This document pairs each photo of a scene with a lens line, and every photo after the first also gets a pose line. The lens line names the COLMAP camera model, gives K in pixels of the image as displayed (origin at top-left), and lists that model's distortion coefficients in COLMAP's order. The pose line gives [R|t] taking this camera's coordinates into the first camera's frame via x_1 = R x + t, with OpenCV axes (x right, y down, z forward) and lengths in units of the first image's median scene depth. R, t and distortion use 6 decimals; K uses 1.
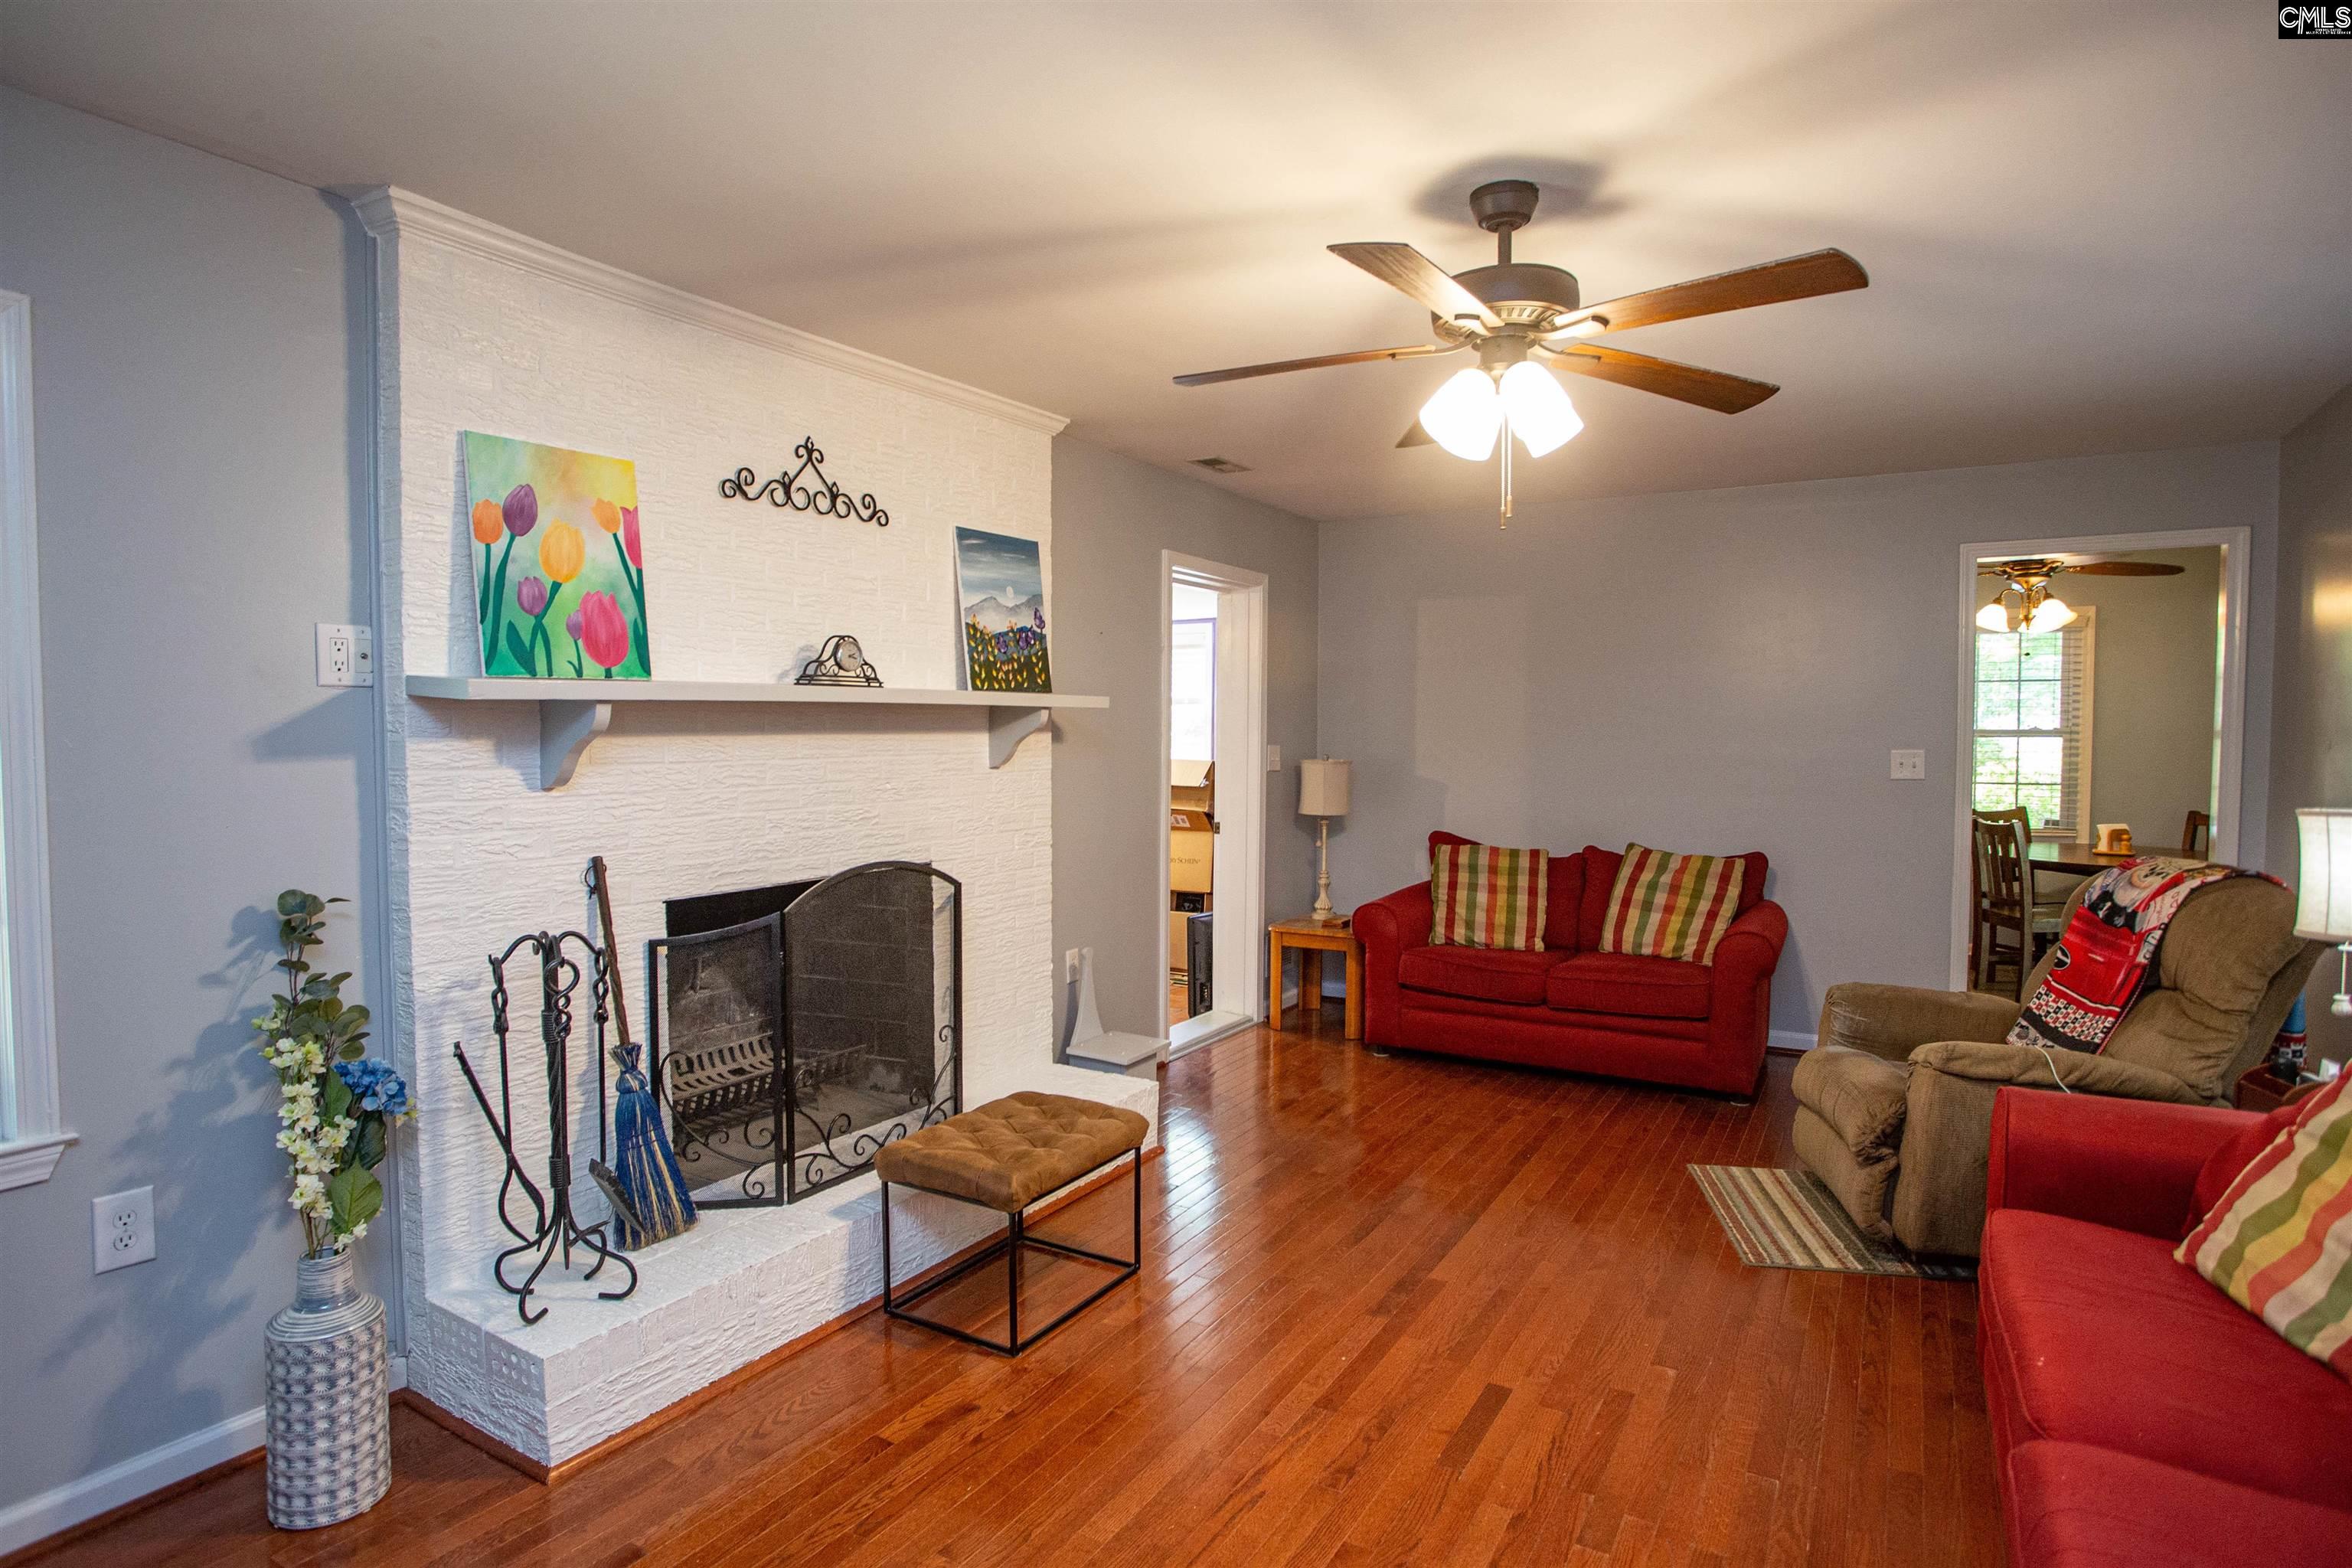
lens RADIAL K [[1234.2, 0, 1148.5], [0, 1234.2, 764.0], [0, 0, 1]] dist [-0.072568, 0.044308]
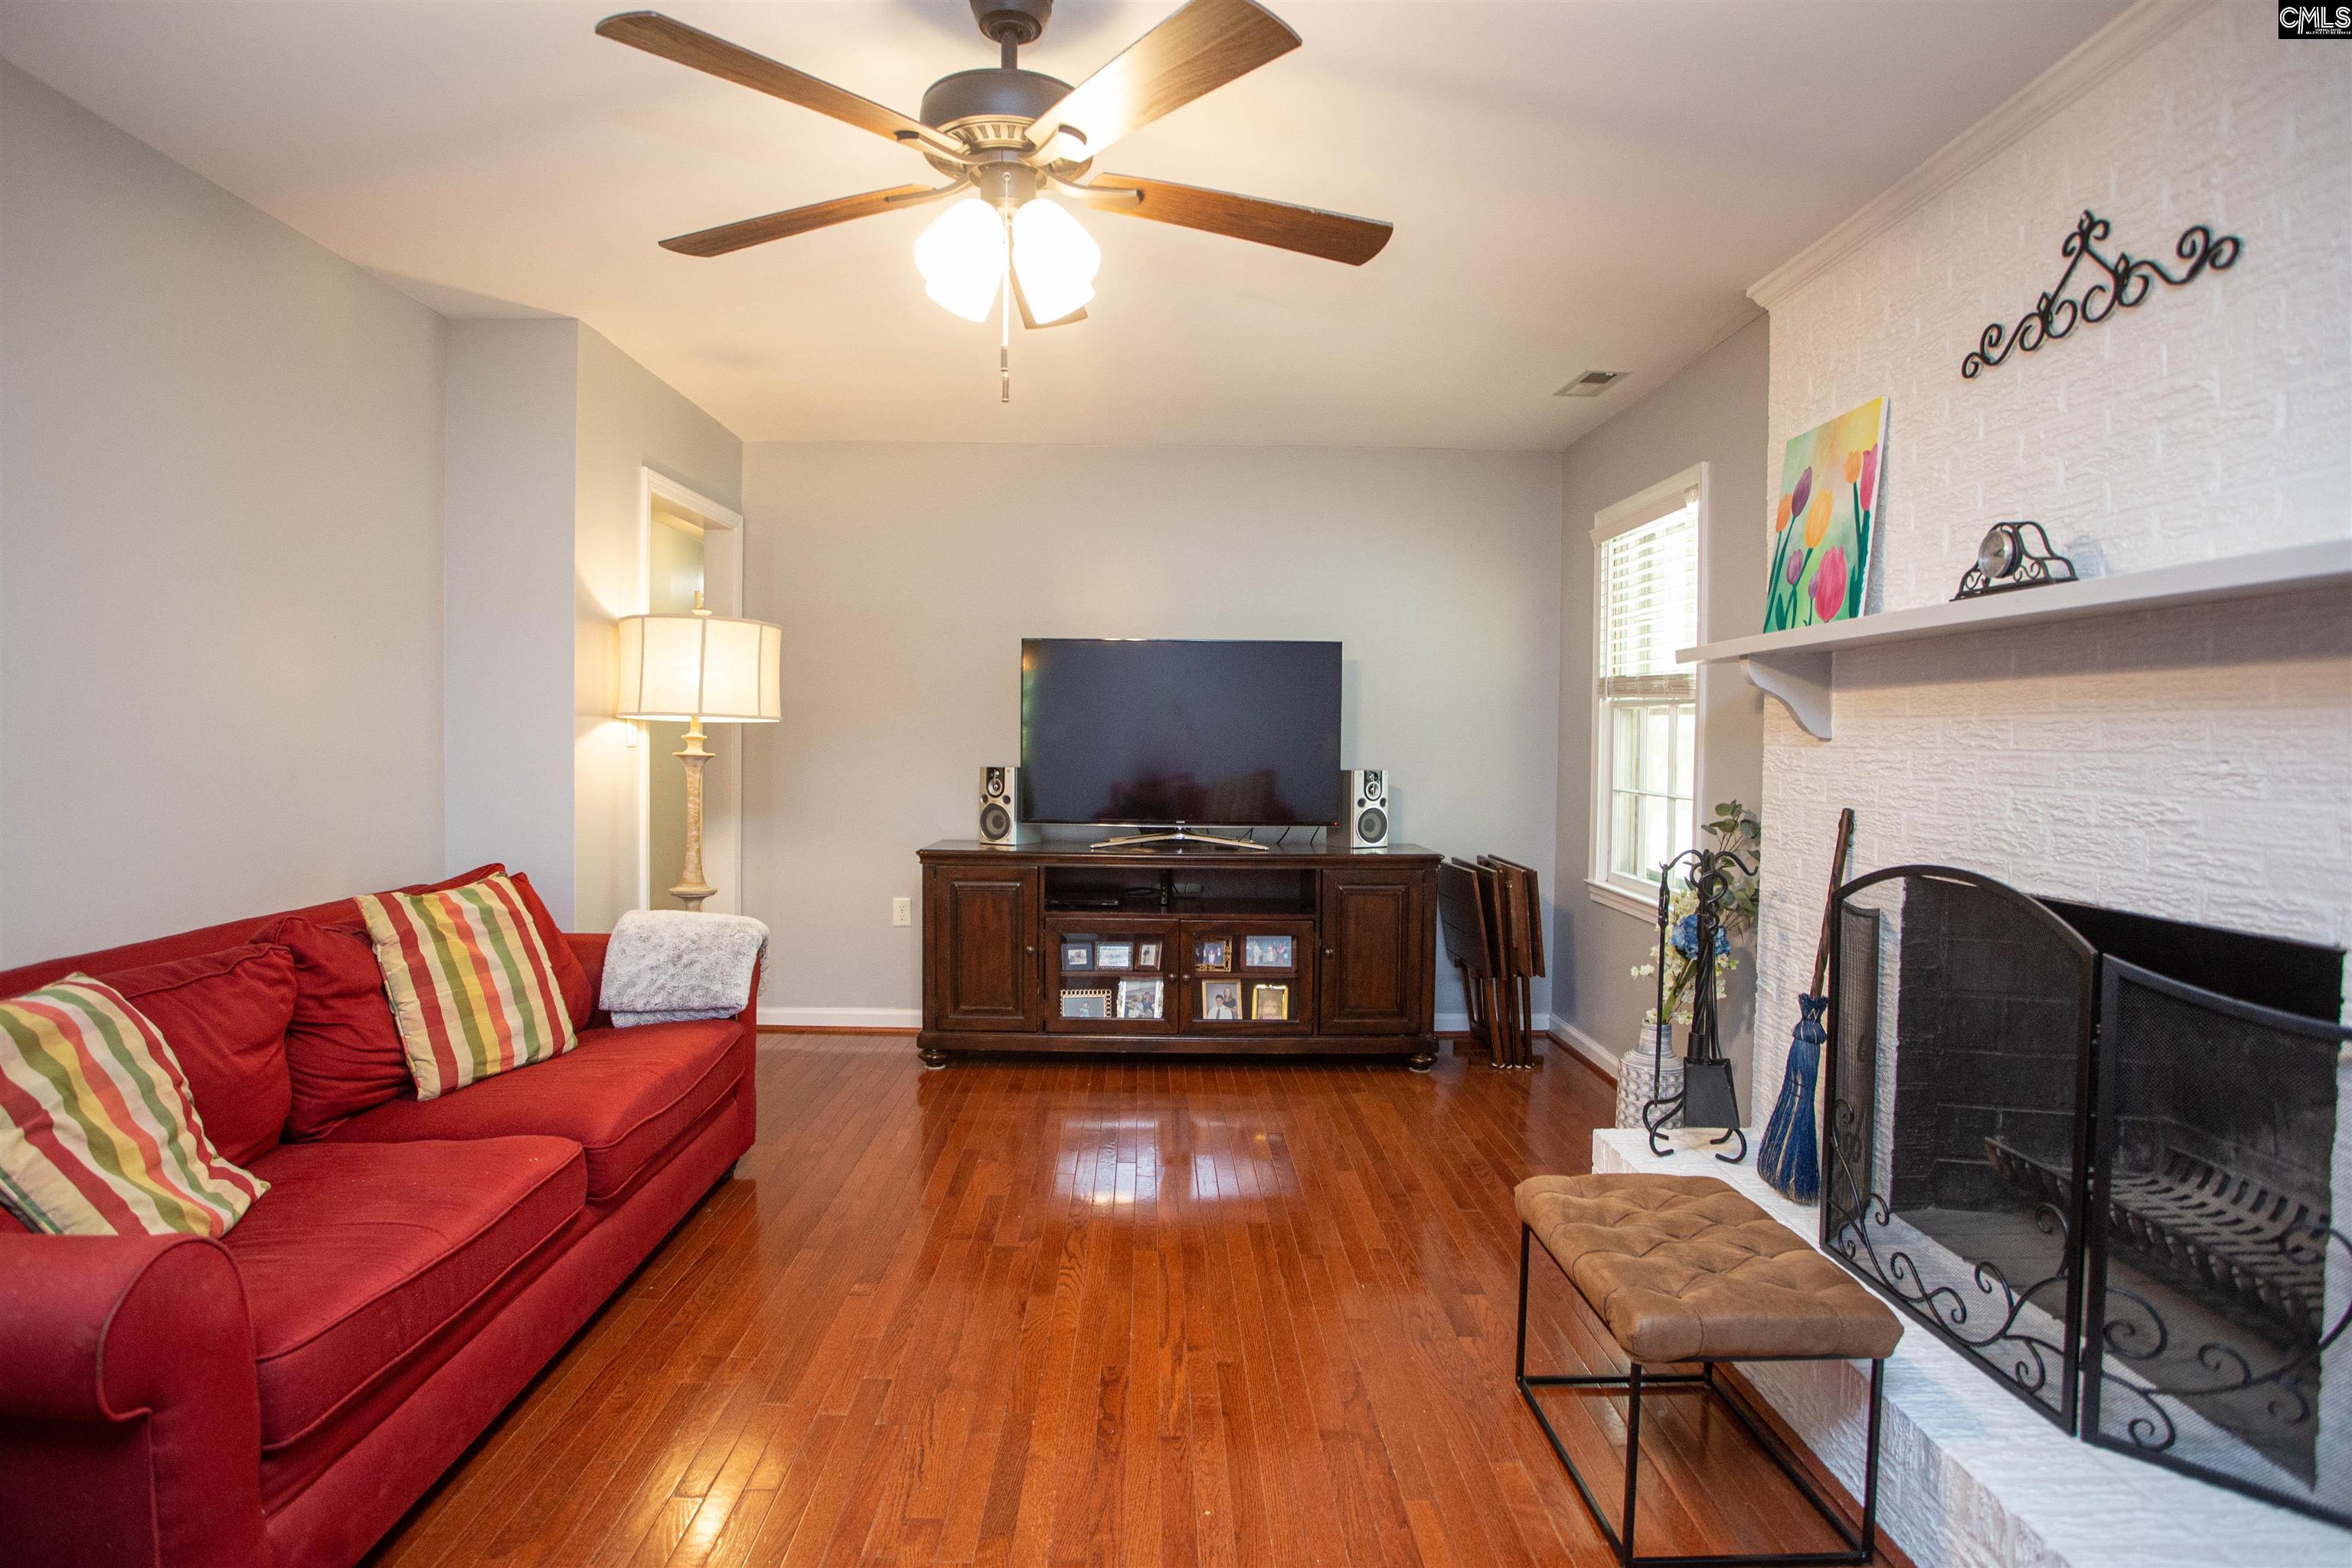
lens RADIAL K [[1234.2, 0, 1148.5], [0, 1234.2, 764.0], [0, 0, 1]] dist [-0.072568, 0.044308]
pose [[-0.843734, 0.005518, -0.536733, 0.484144], [-0.026926, 0.998253, 0.052591, 0.001704], [0.536085, 0.058825, -0.842112, 1.306491]]
